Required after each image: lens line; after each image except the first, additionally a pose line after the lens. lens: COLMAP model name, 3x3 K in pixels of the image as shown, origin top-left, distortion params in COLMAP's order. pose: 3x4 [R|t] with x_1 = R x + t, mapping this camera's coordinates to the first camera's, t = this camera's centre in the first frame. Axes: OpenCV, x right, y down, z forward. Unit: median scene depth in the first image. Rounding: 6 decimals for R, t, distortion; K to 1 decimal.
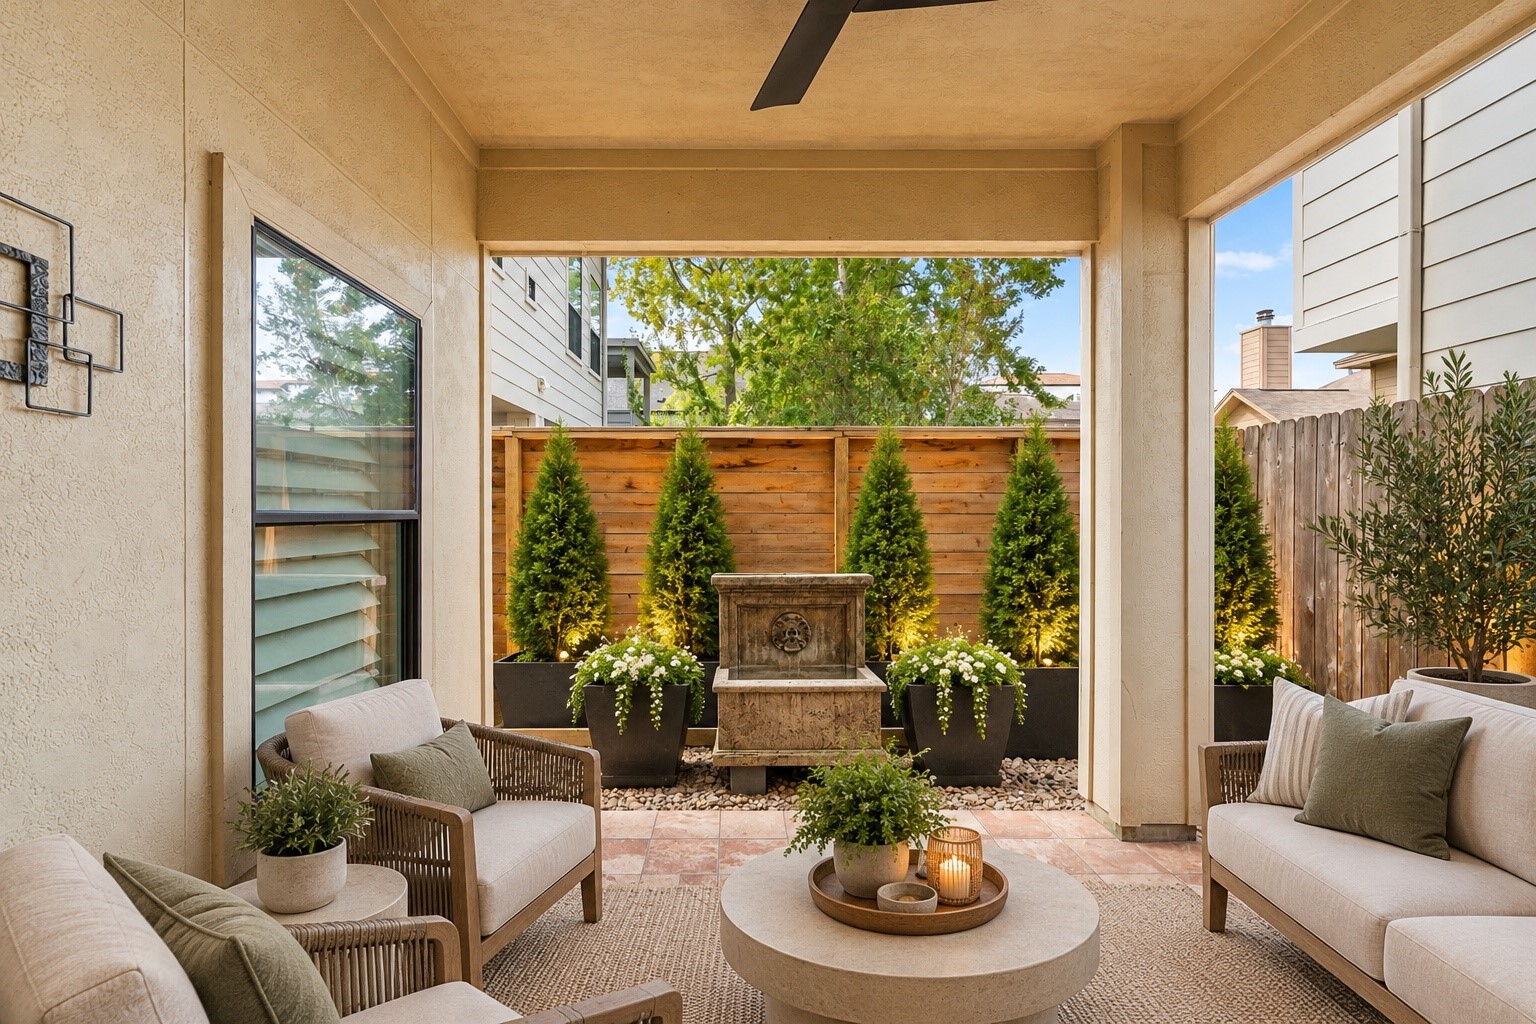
lens RADIAL K [[698.3, 0, 741.1], [0, 698.3, 508.7], [0, 0, 1]] dist [-0.011263, 0.000330]
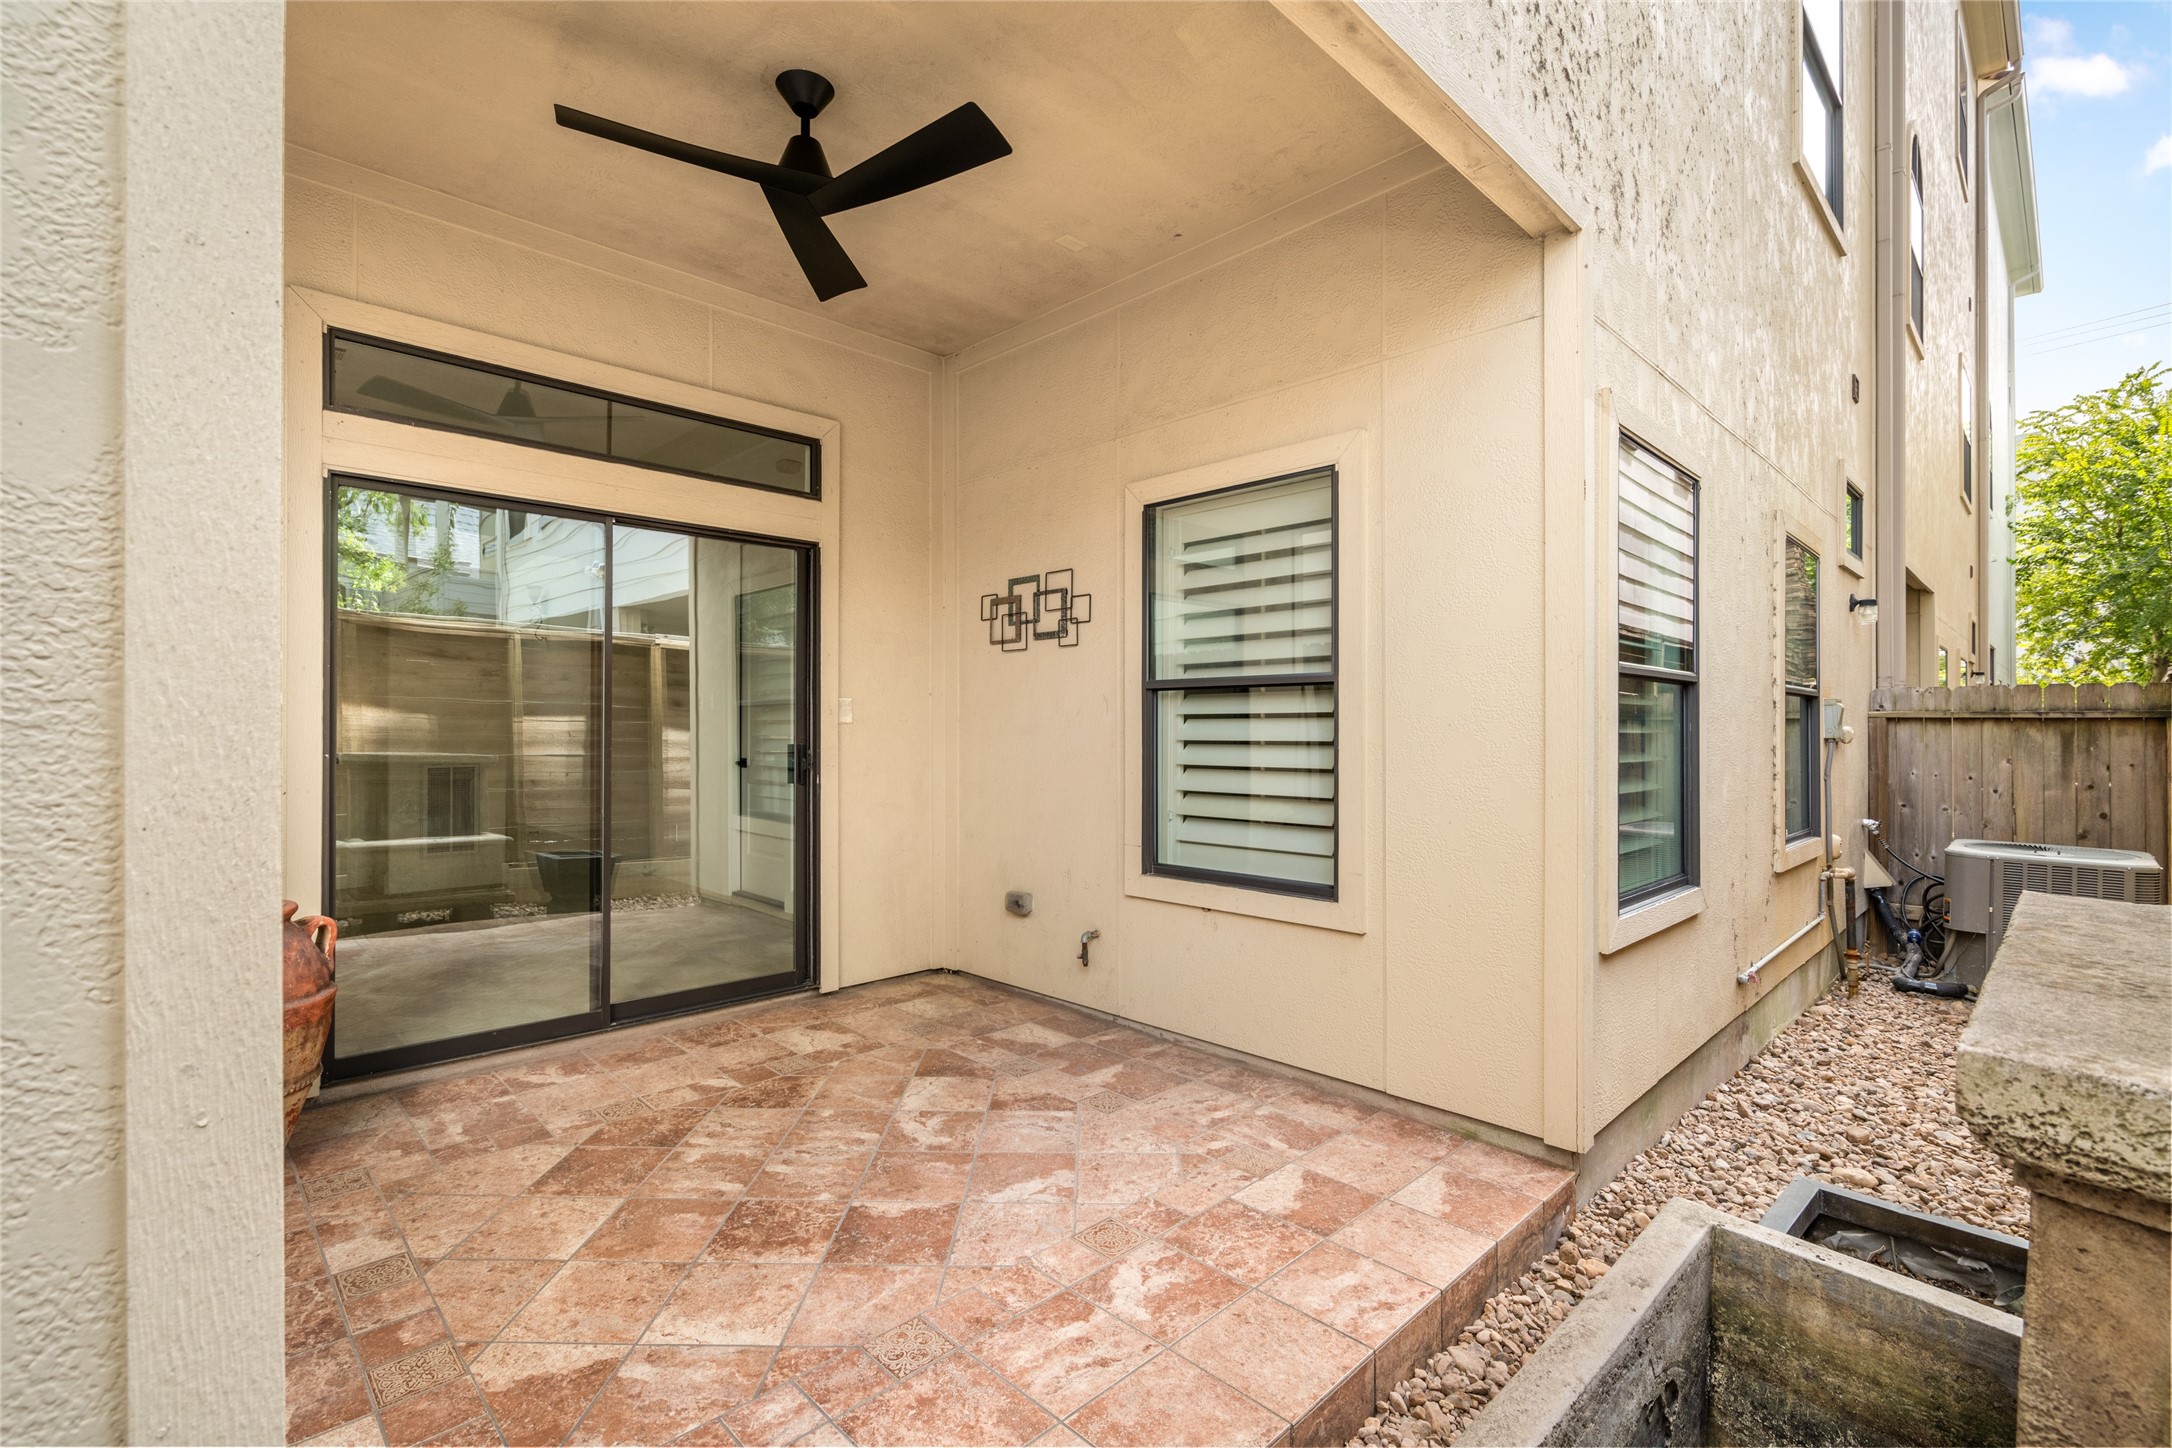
lens RADIAL K [[976.3, 0, 1068.3], [0, 976.3, 733.6], [0, 0, 1]] dist [-0.001813, 0.000008]
pose [[-0.735716, 0.002003, -0.677287, 1.322187], [0.003620, 0.999993, -0.000976, 0.170936], [0.677280, -0.003170, -0.735718, 3.432489]]
